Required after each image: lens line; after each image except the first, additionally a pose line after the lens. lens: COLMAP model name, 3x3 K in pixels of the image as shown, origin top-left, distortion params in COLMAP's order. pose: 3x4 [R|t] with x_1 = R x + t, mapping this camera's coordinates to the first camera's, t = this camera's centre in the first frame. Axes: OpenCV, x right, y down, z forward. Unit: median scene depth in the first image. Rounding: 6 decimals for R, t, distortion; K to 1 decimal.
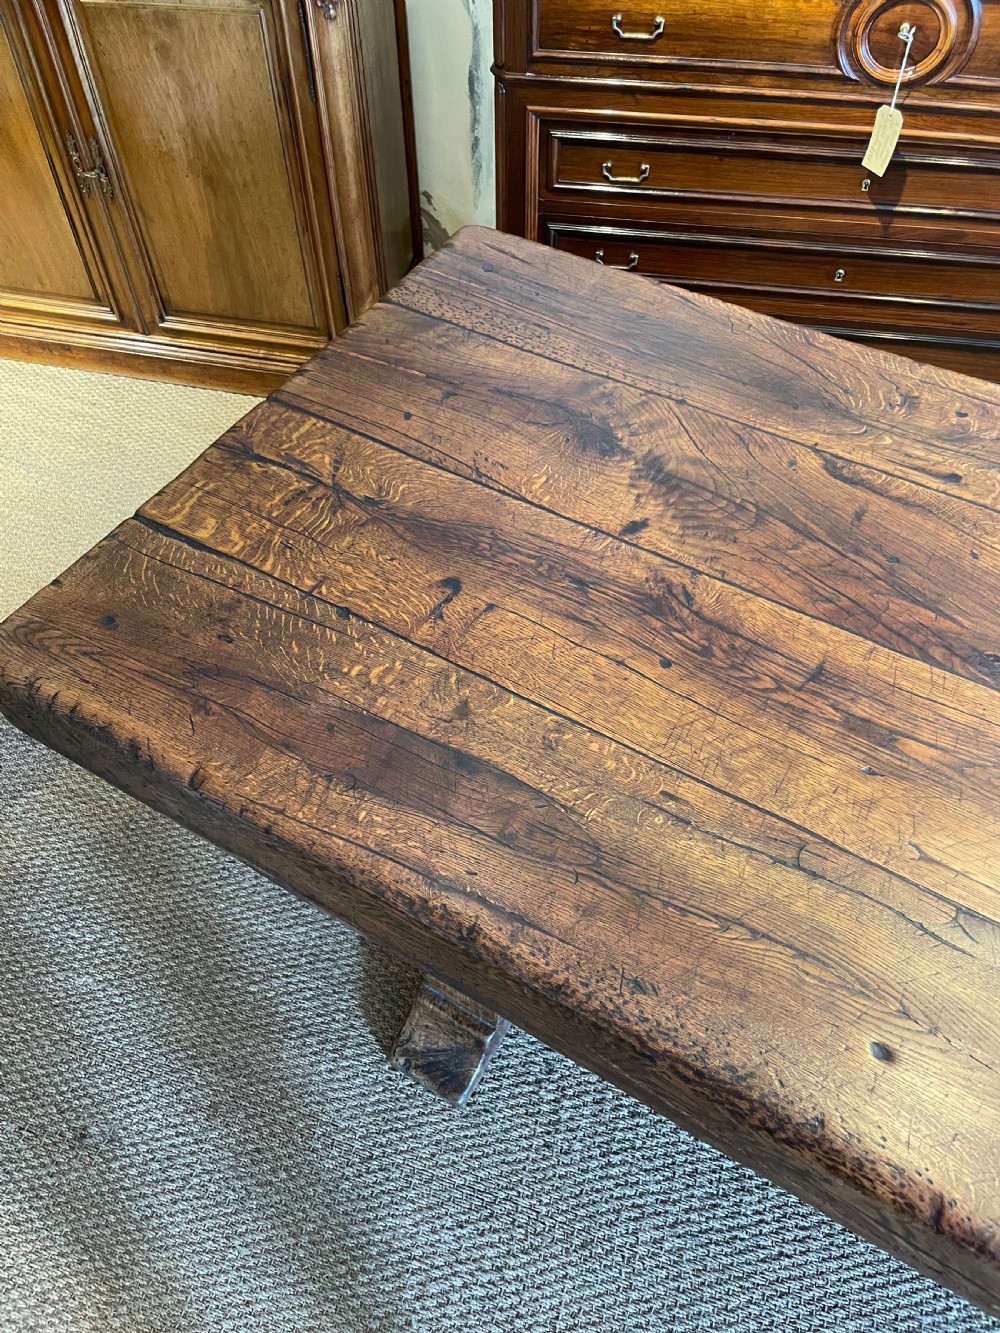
lens RADIAL K [[1021.7, 0, 484.0], [0, 1021.7, 658.3], [0, 0, 1]] dist [0.078312, -0.116492]
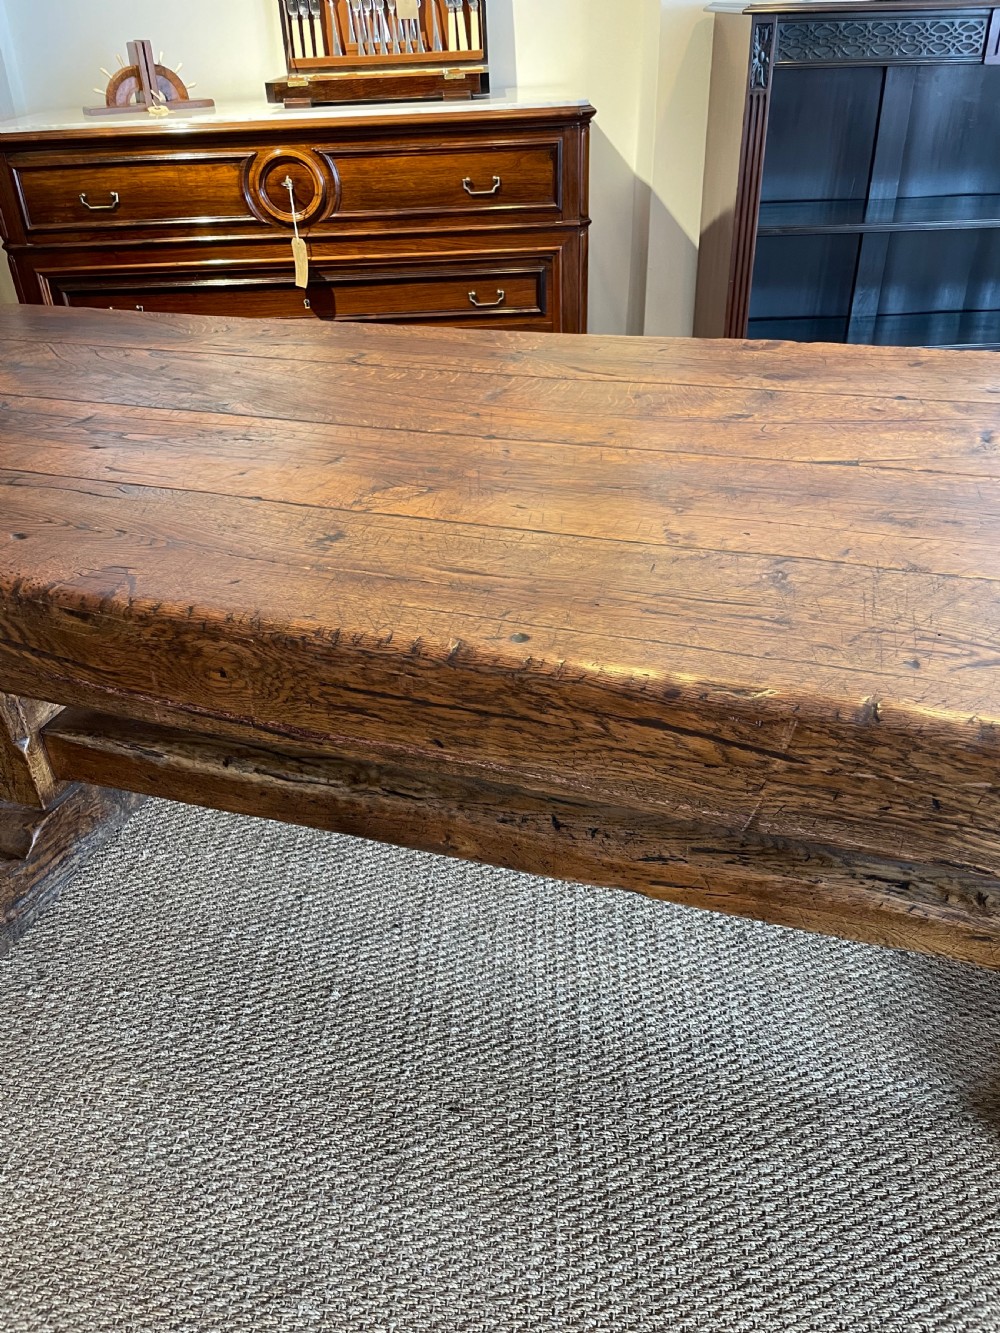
lens RADIAL K [[1021.7, 0, 500.0], [0, 1021.7, 667.4], [0, 0, 1]] dist [0.078312, -0.116492]
pose [[0.974185, -0.128942, 0.185306, 0.393135], [0.184853, 0.926803, -0.326903, 0.591455], [-0.129590, 0.352718, 0.926713, -0.127026]]
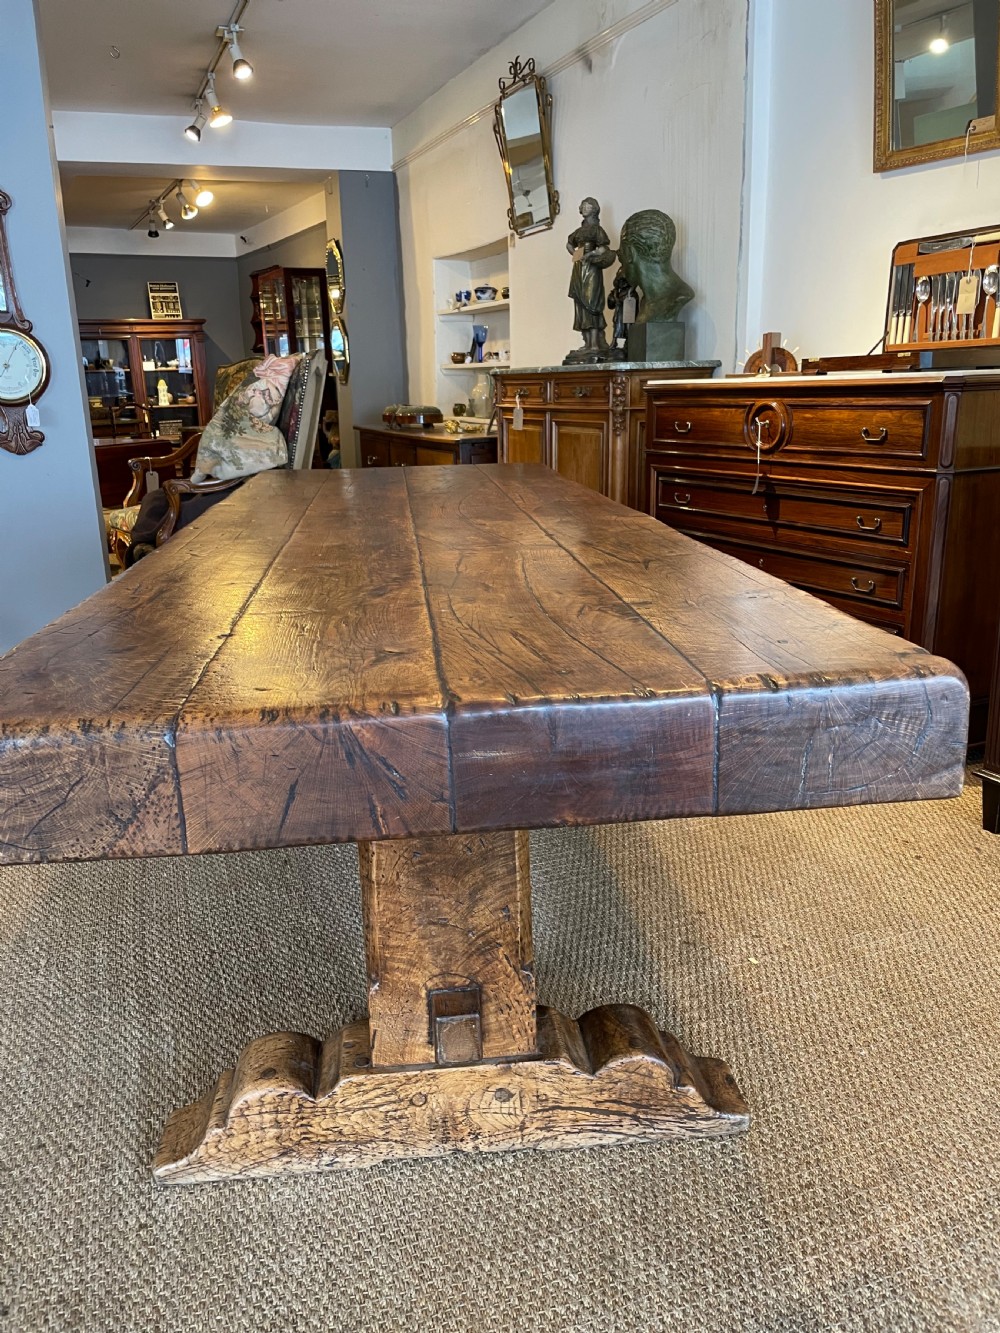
lens RADIAL K [[1021.7, 0, 479.8], [0, 1021.7, 657.0], [0, 0, 1]] dist [0.078312, -0.116492]
pose [[0.594938, 0.214014, -0.774756, 1.933461], [-0.624307, 0.730147, -0.277716, 0.675822], [0.506251, 0.648910, 0.568002, -0.105143]]
